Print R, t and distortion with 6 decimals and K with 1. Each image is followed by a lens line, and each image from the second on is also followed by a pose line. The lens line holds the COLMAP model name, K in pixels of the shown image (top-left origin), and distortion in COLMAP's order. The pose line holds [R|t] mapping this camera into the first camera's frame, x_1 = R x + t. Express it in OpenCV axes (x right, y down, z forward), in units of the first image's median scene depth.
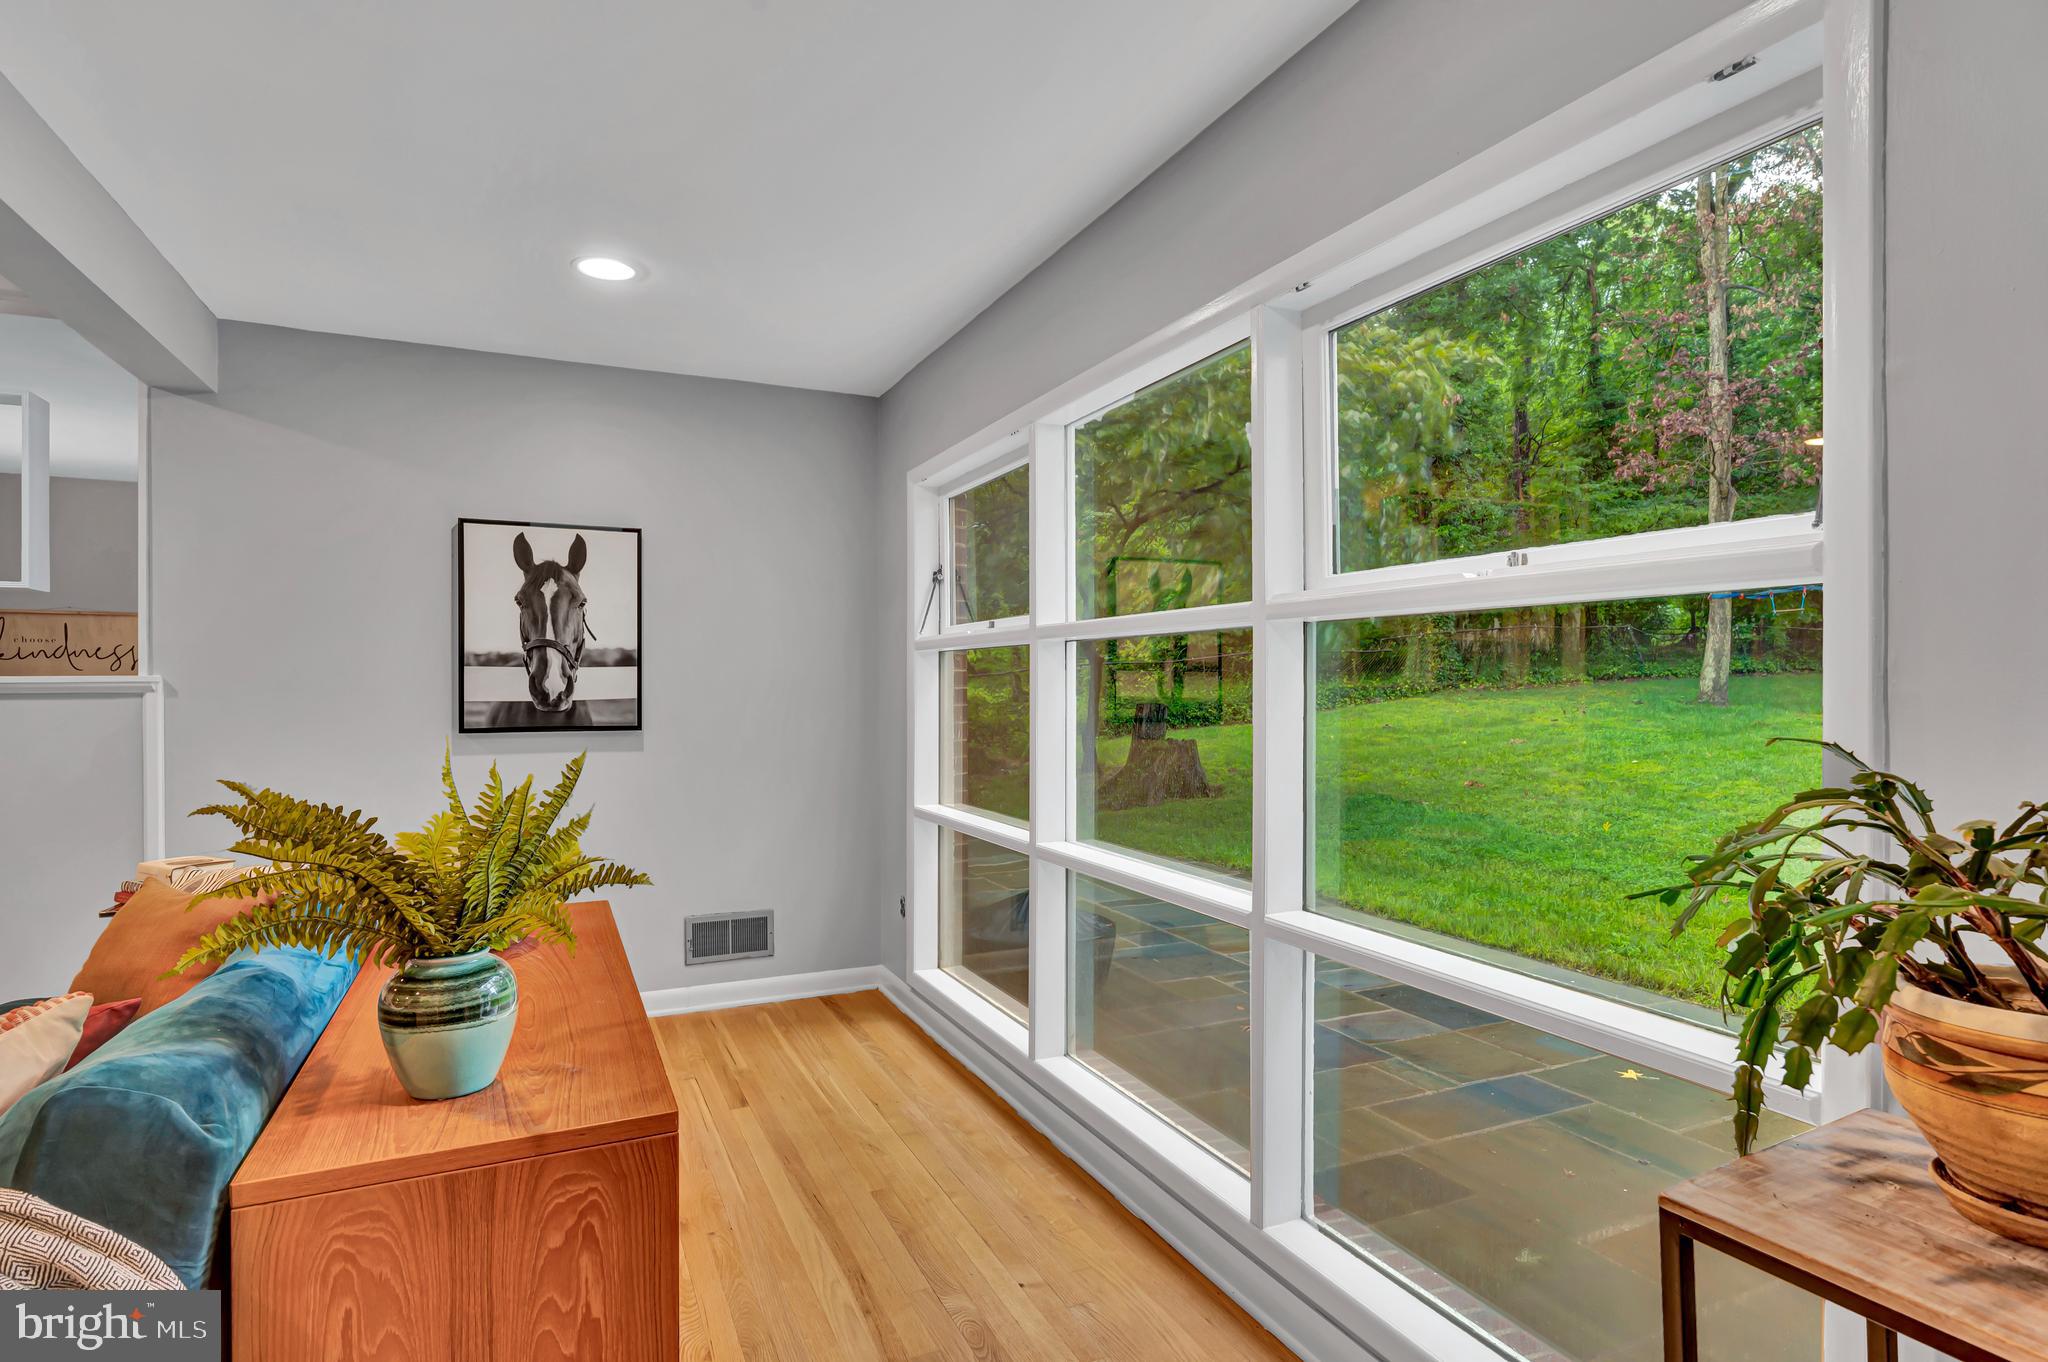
lens RADIAL K [[1001.8, 0, 1024.0], [0, 1001.8, 681.0], [0, 0, 1]] dist [0.000772, 0.000901]
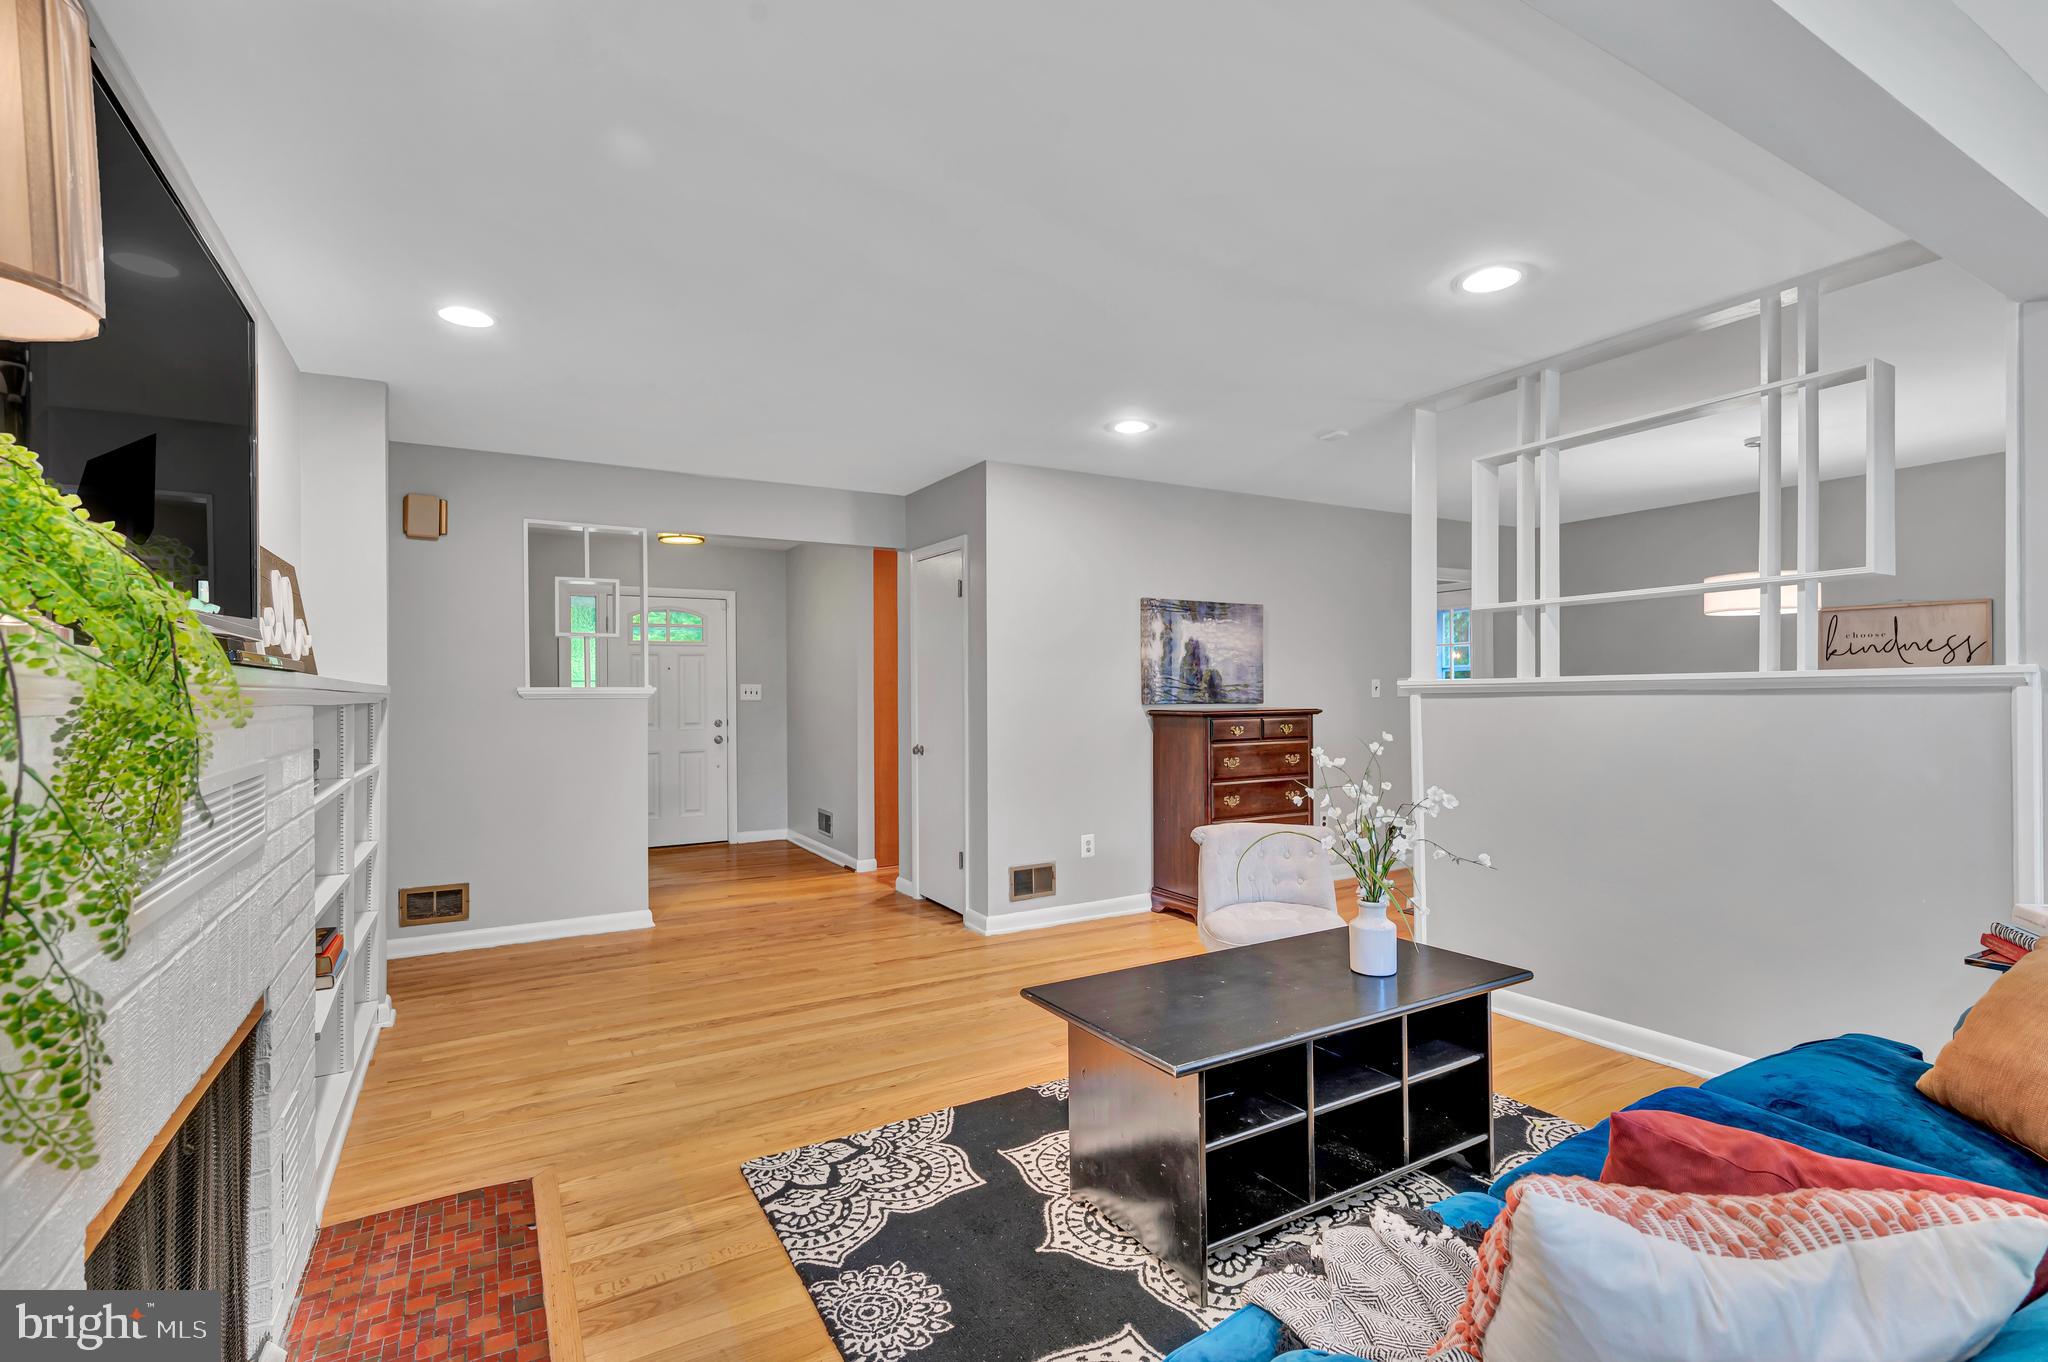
lens RADIAL K [[921.4, 0, 1032.5], [0, 921.4, 683.4], [0, 0, 1]] dist [0.000376, -0.000167]
pose [[0.064783, 0.005864, -0.997882, -0.192921], [0.001860, 0.999980, 0.005997, 0.003565], [0.997898, -0.002244, 0.064771, 0.169837]]
